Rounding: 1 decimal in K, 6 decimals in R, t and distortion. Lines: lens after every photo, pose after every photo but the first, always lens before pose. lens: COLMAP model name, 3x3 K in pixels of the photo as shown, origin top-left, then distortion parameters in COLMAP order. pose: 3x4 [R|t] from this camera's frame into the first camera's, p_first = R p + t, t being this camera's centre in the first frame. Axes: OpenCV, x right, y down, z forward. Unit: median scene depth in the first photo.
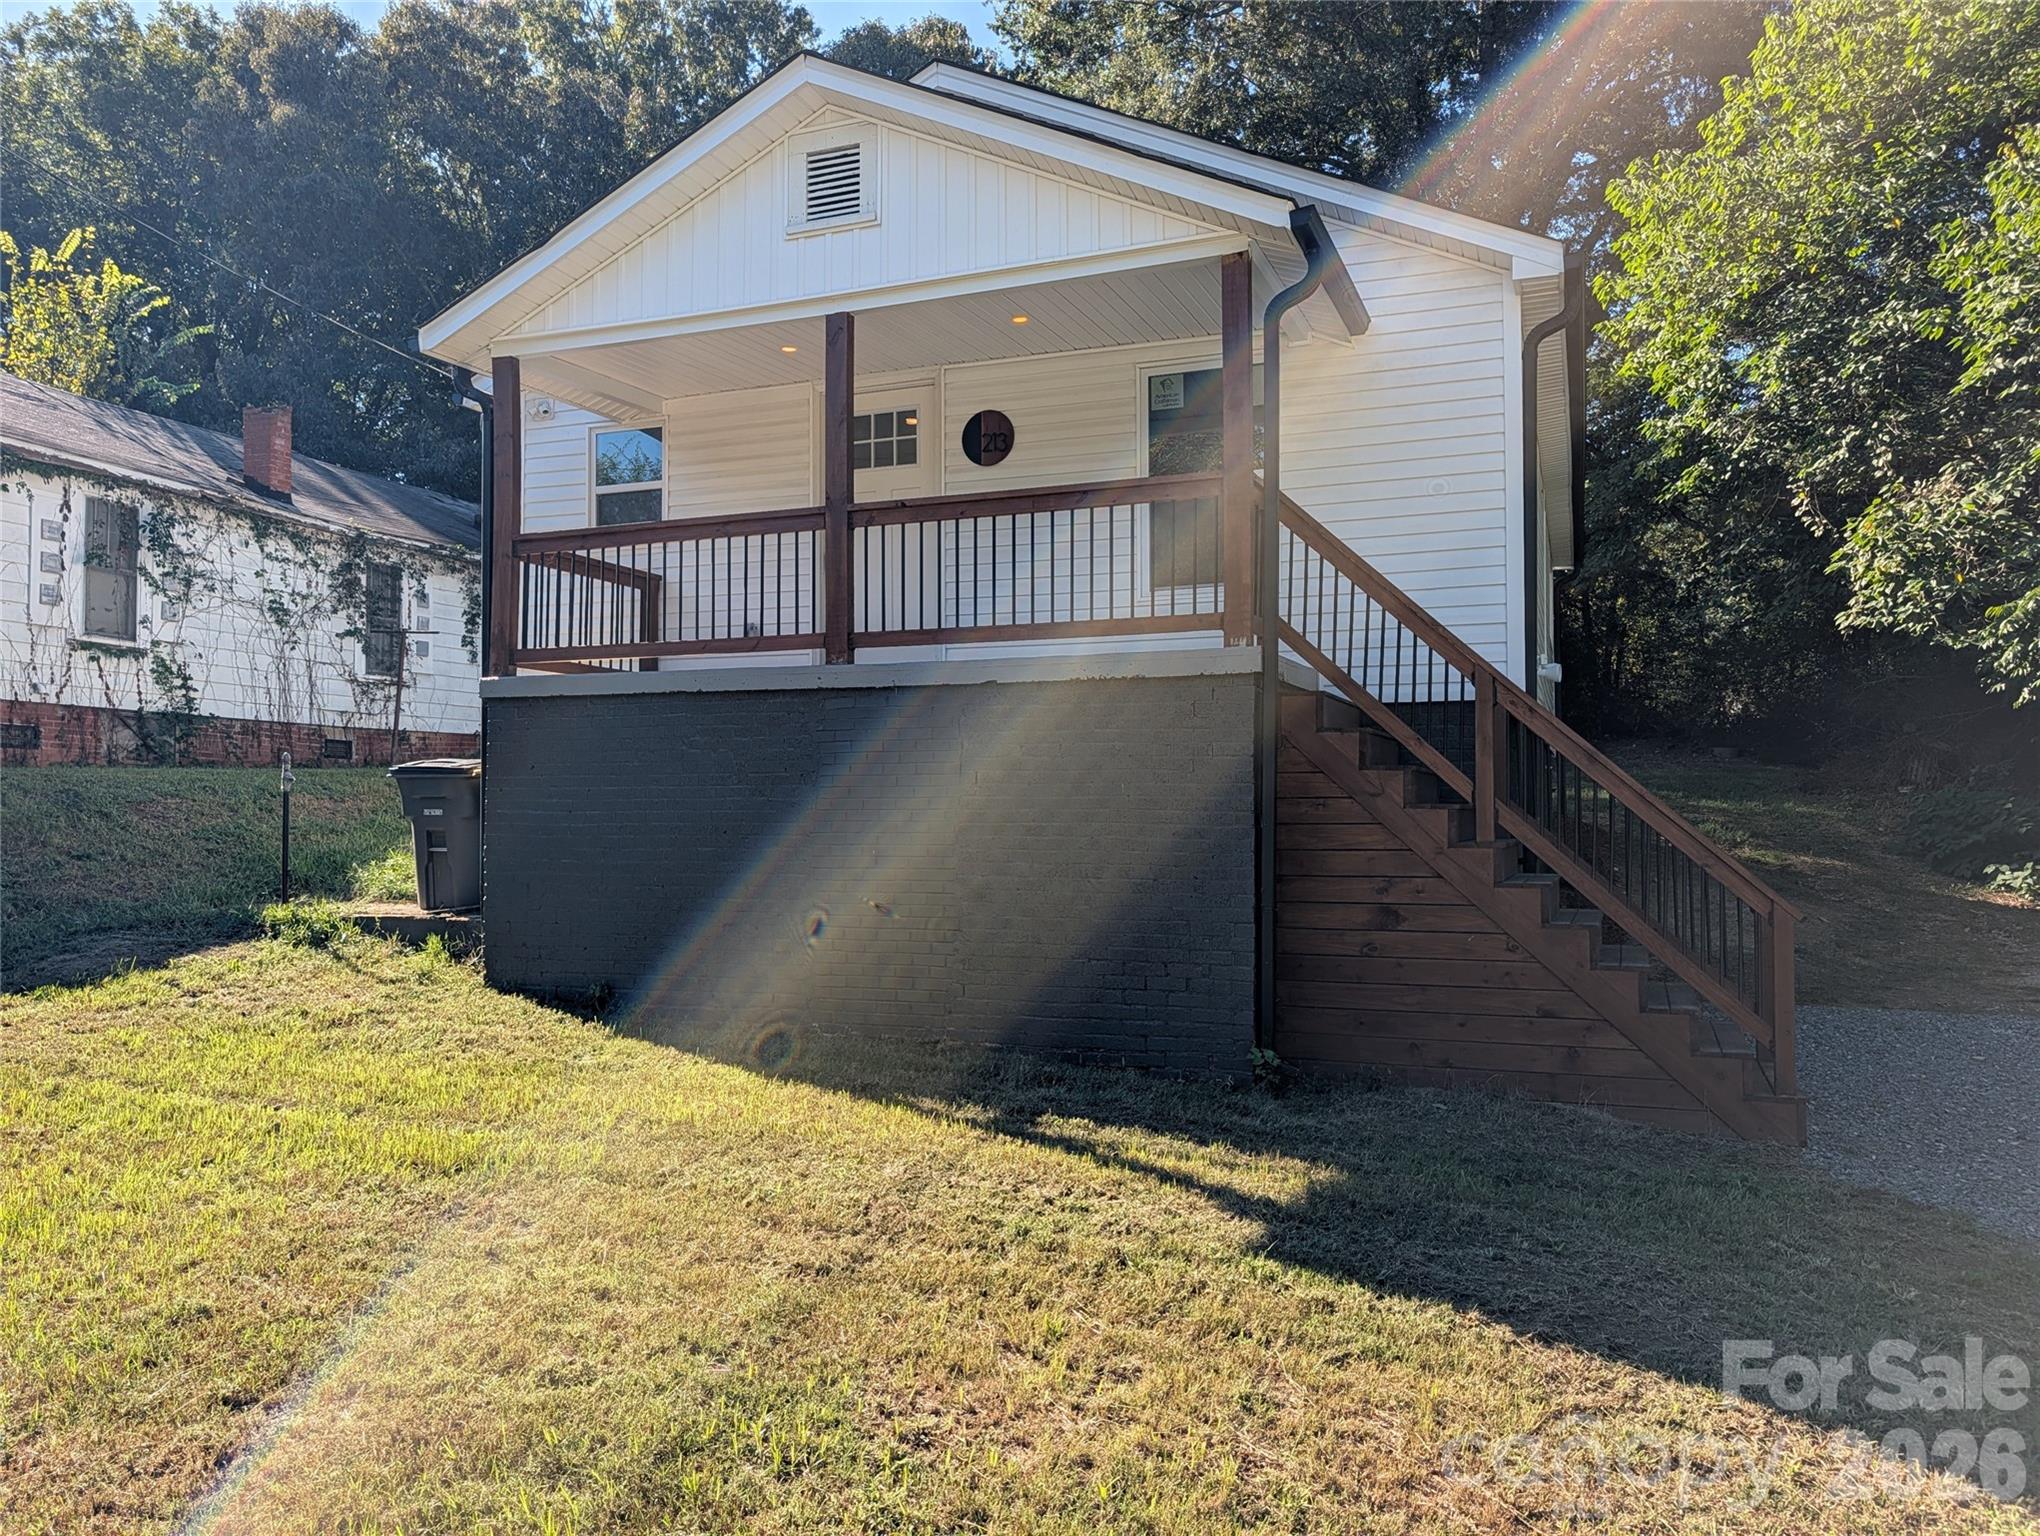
lens RADIAL K [[1447.0, 0, 1020.0], [0, 1447.0, 768.0], [0, 0, 1]] dist [-0.003584, -0.004415]
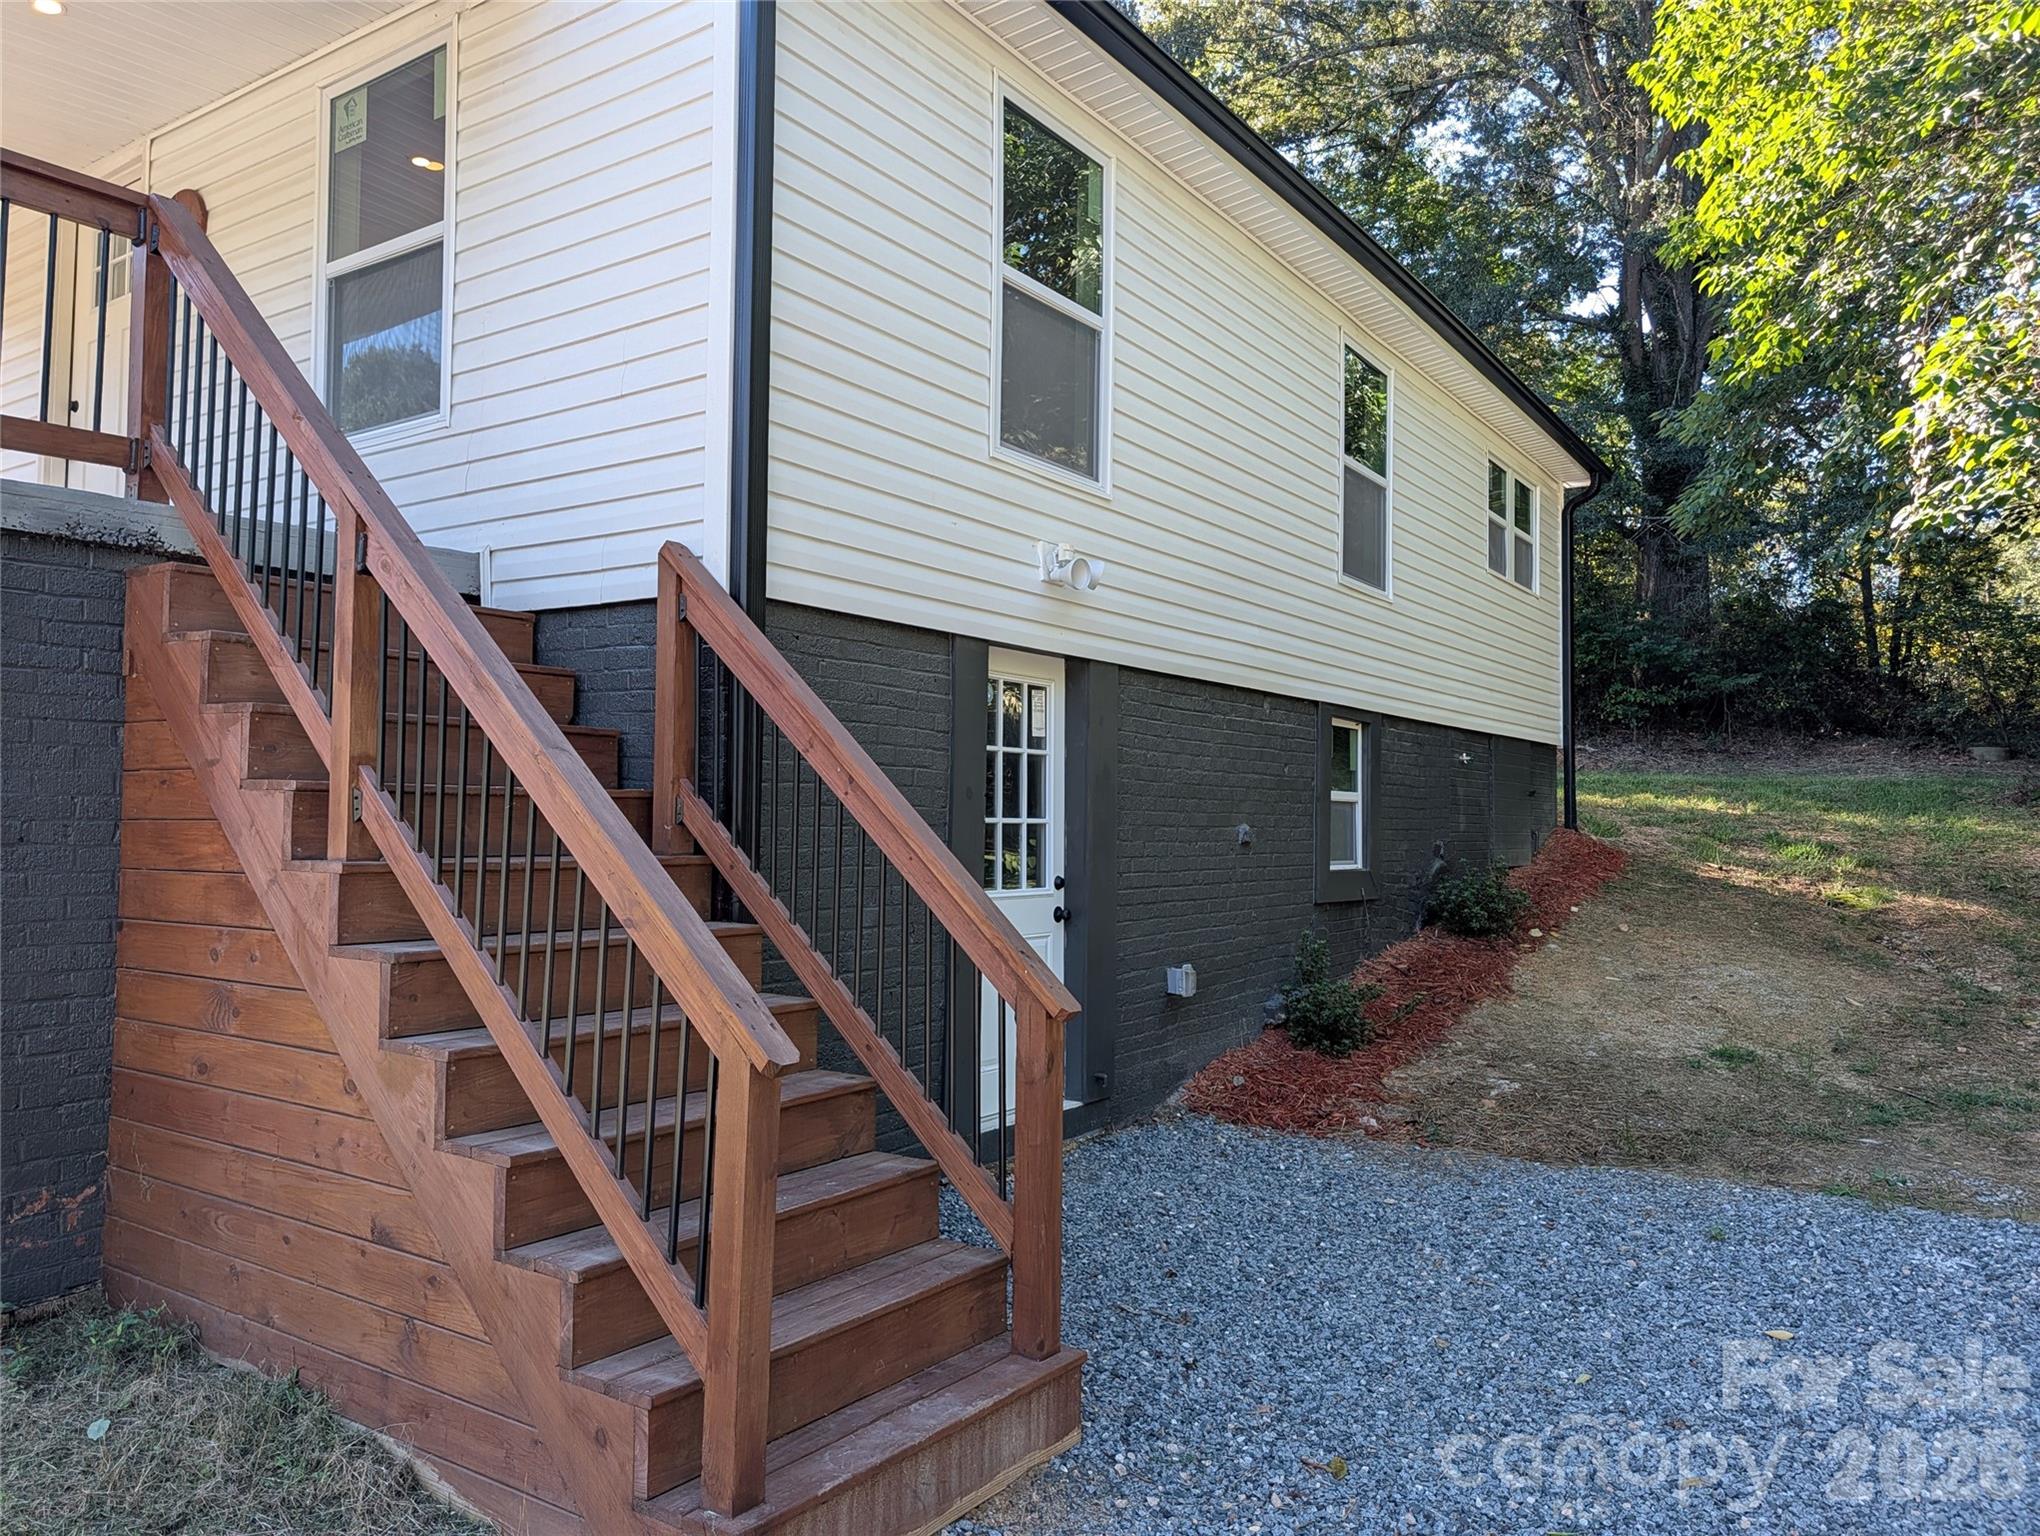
lens RADIAL K [[1447.0, 0, 1020.0], [0, 1447.0, 768.0], [0, 0, 1]] dist [-0.003584, -0.004415]
pose [[0.973508, -0.001272, -0.228648, 0.581916], [-0.001922, 0.999904, -0.013748, 0.025749], [0.228644, 0.013823, 0.973412, 0.530371]]
